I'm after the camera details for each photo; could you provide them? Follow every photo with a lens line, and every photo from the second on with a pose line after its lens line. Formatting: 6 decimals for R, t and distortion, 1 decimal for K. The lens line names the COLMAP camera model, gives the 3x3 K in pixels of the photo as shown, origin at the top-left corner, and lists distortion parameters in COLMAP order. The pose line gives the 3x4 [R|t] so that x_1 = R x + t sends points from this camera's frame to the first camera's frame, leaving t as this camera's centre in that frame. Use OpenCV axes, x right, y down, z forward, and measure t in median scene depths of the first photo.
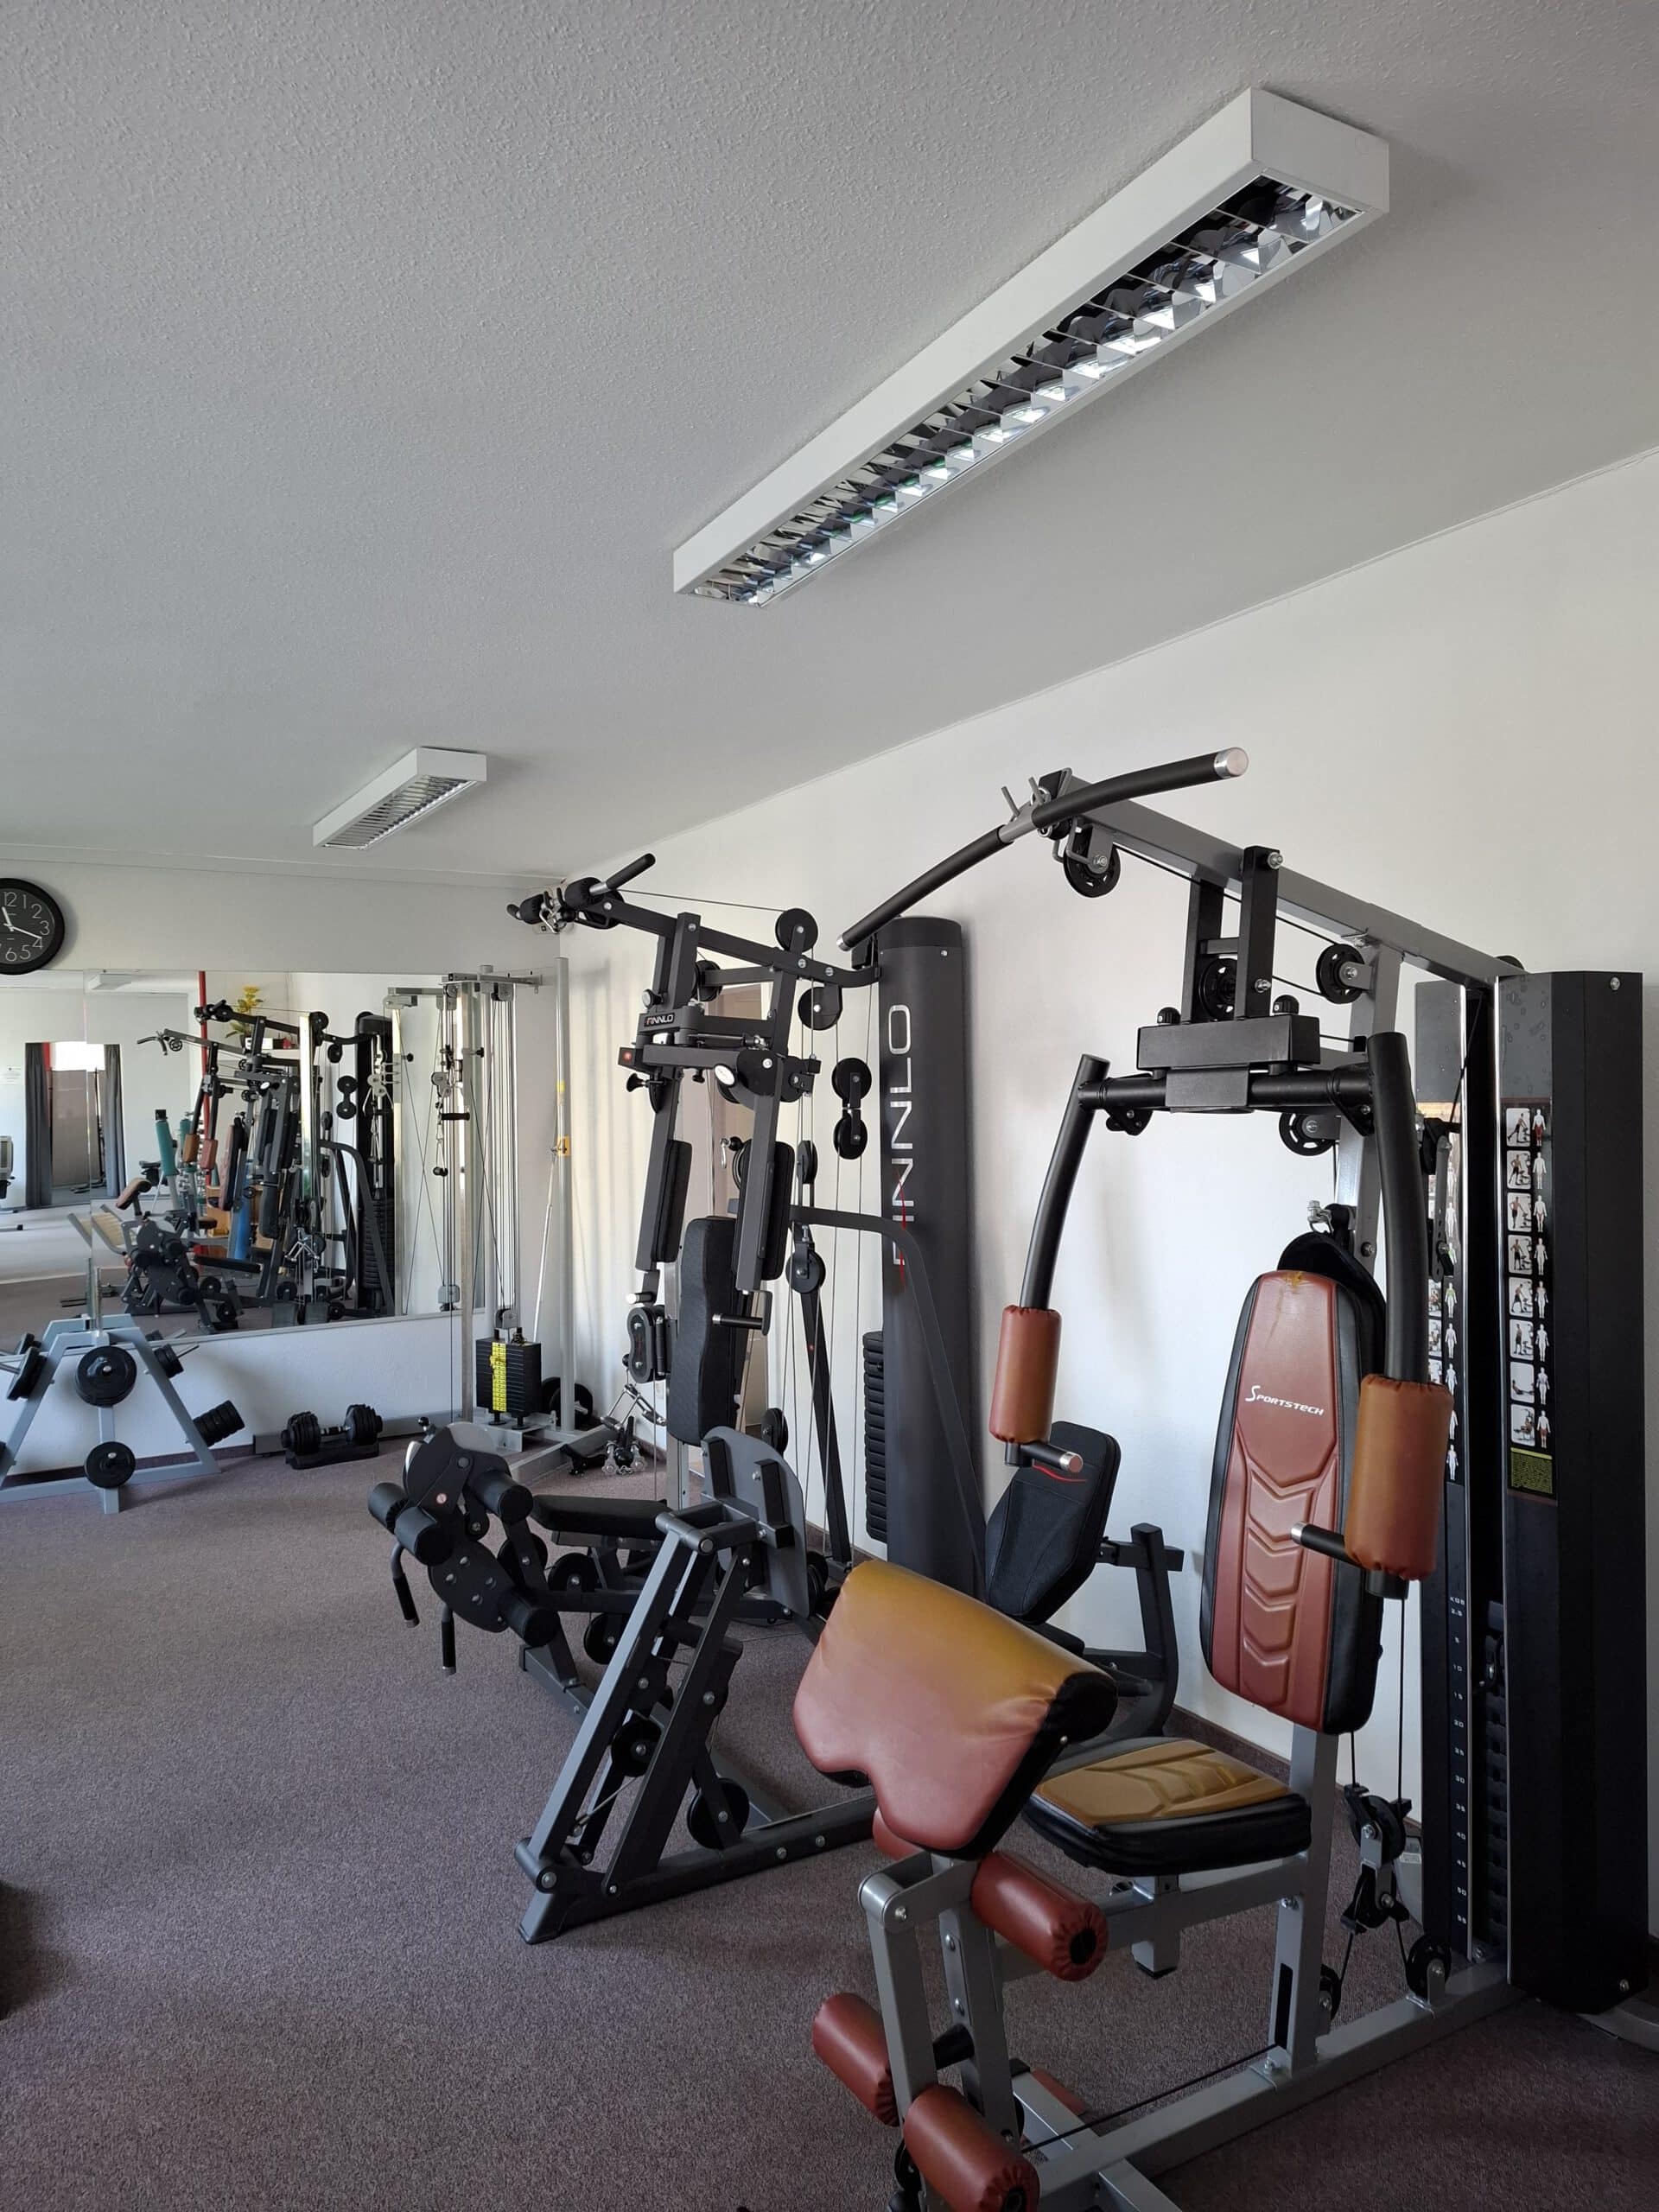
lens RADIAL K [[1518.1, 0, 829.5], [0, 1518.1, 1106.0], [0, 0, 1]] dist [0.051089, 0.000352]
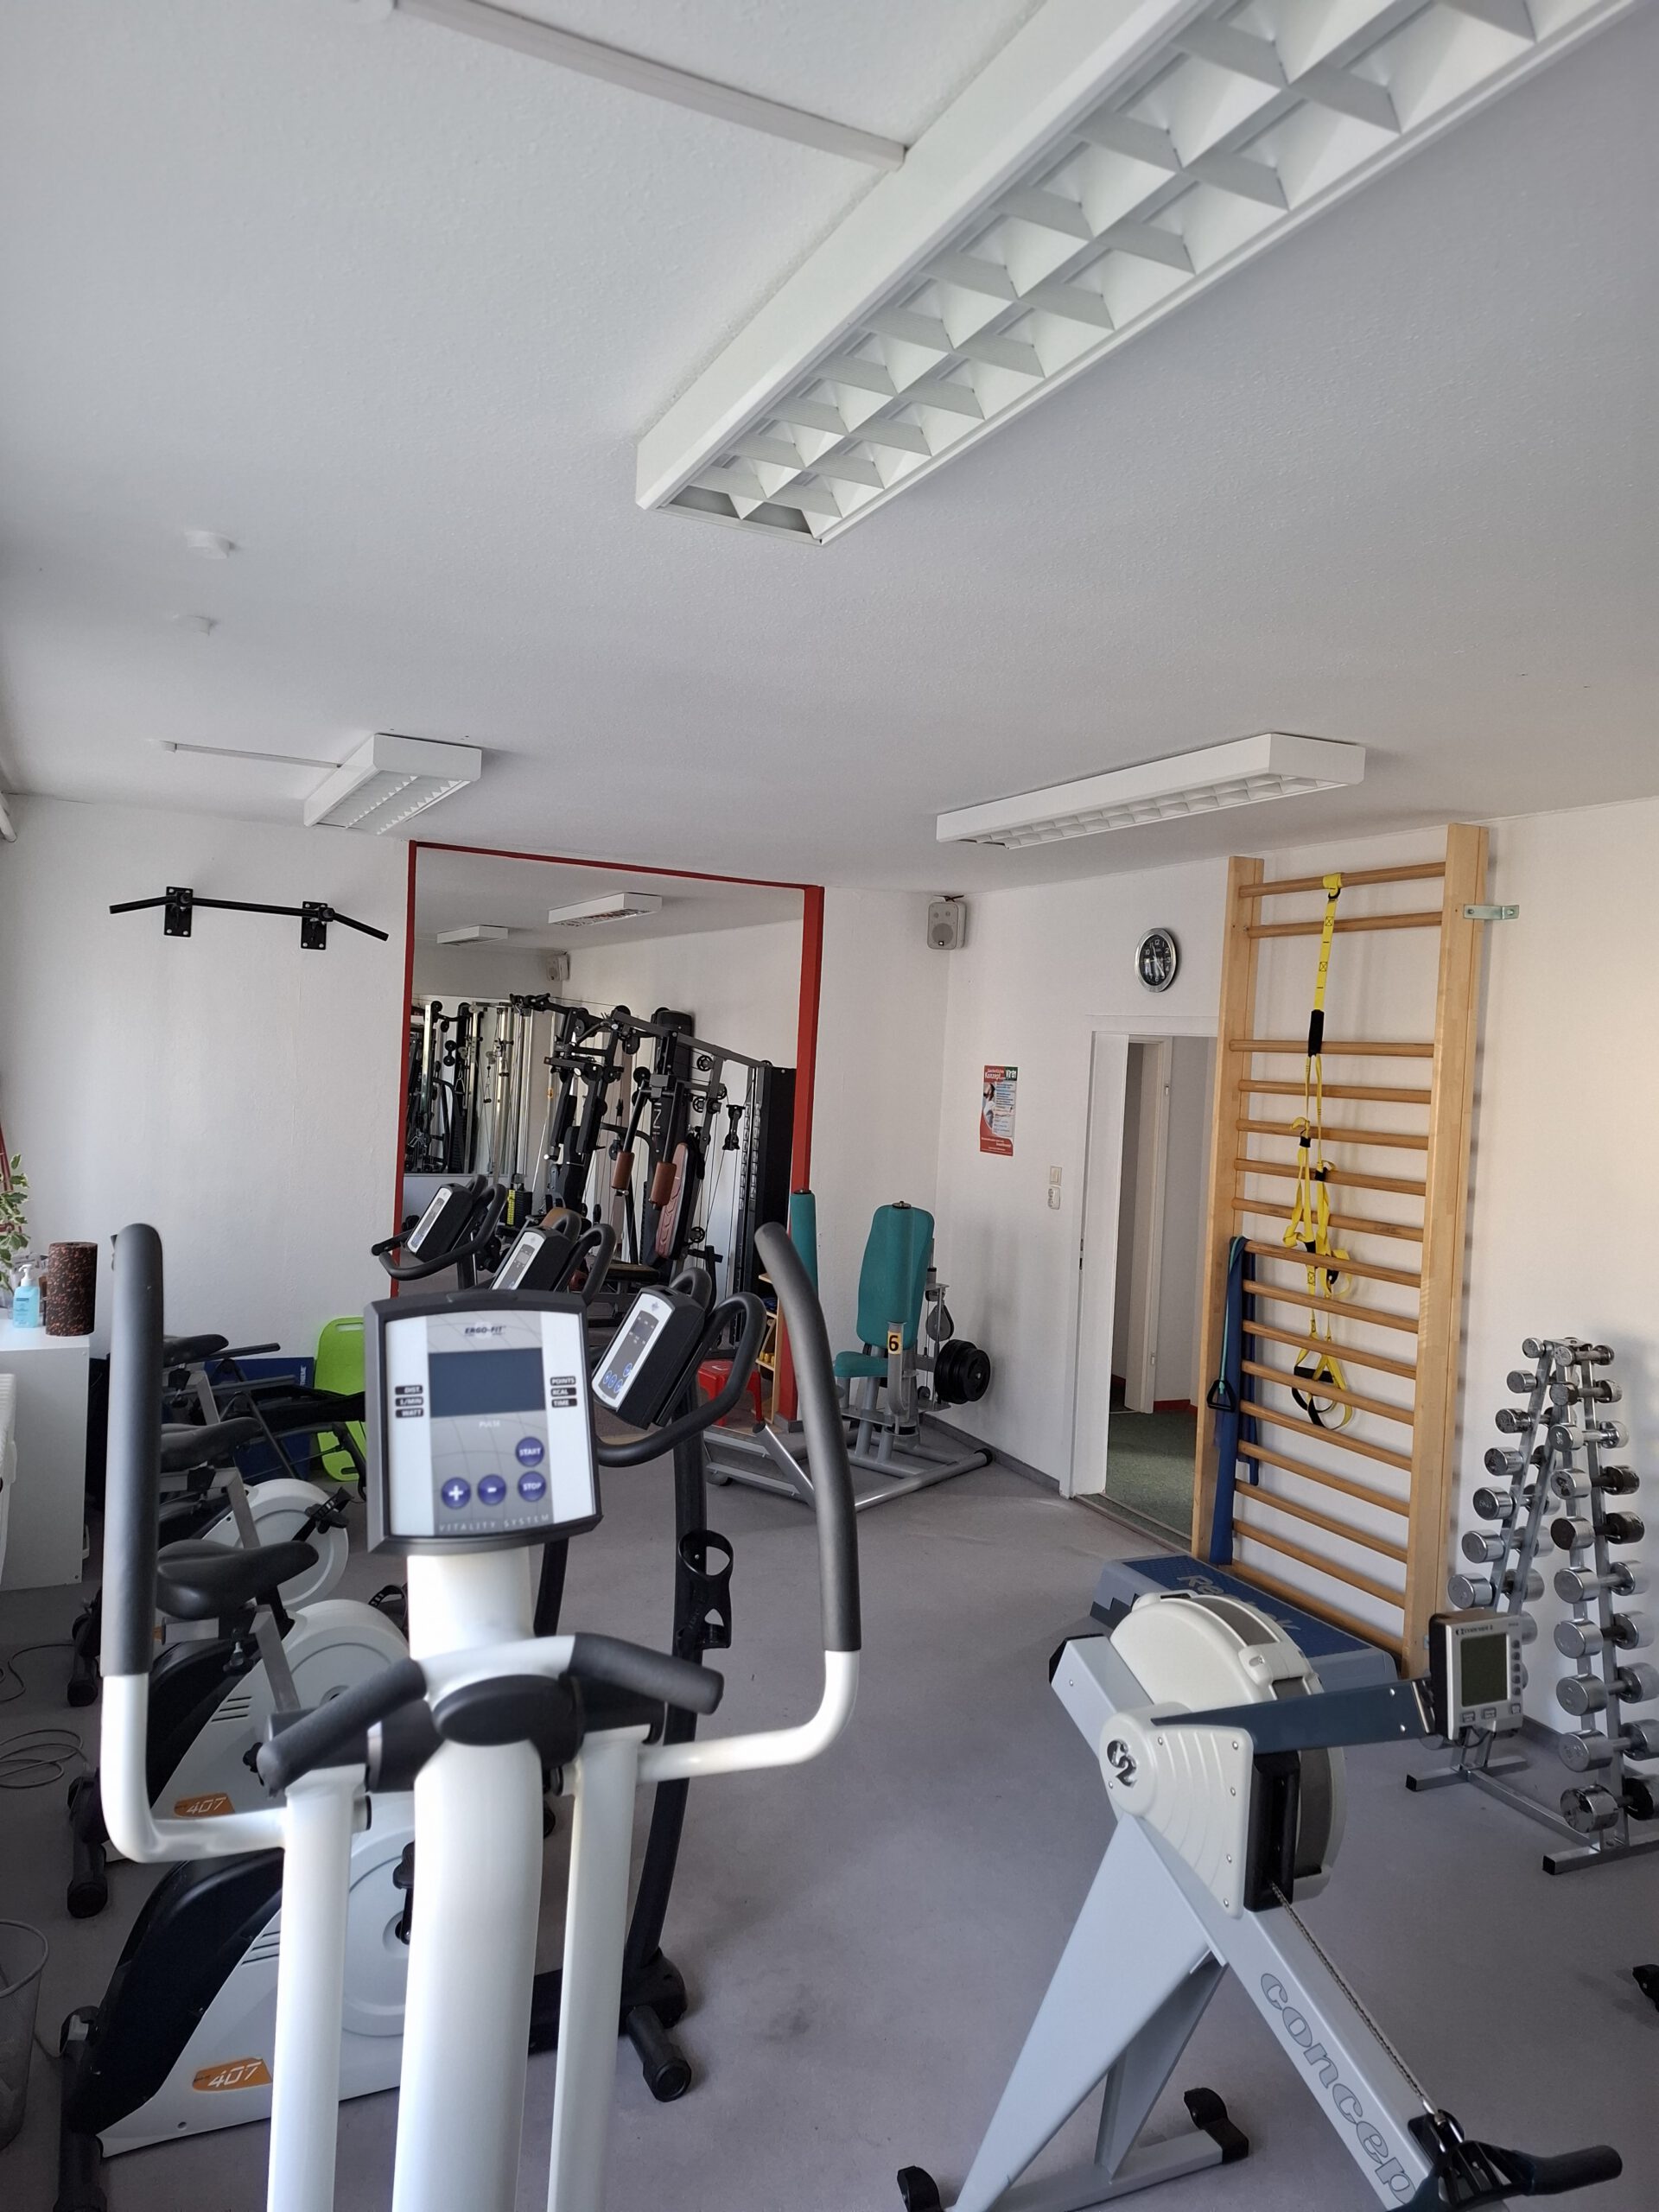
lens RADIAL K [[1518.1, 0, 829.5], [0, 1518.1, 1106.0], [0, 0, 1]] dist [0.051089, 0.000352]
pose [[0.994592, 0.077043, -0.069648, 0.221330], [-0.075248, 0.996770, 0.028049, -0.027259], [0.071585, -0.022657, 0.997177, -0.644840]]
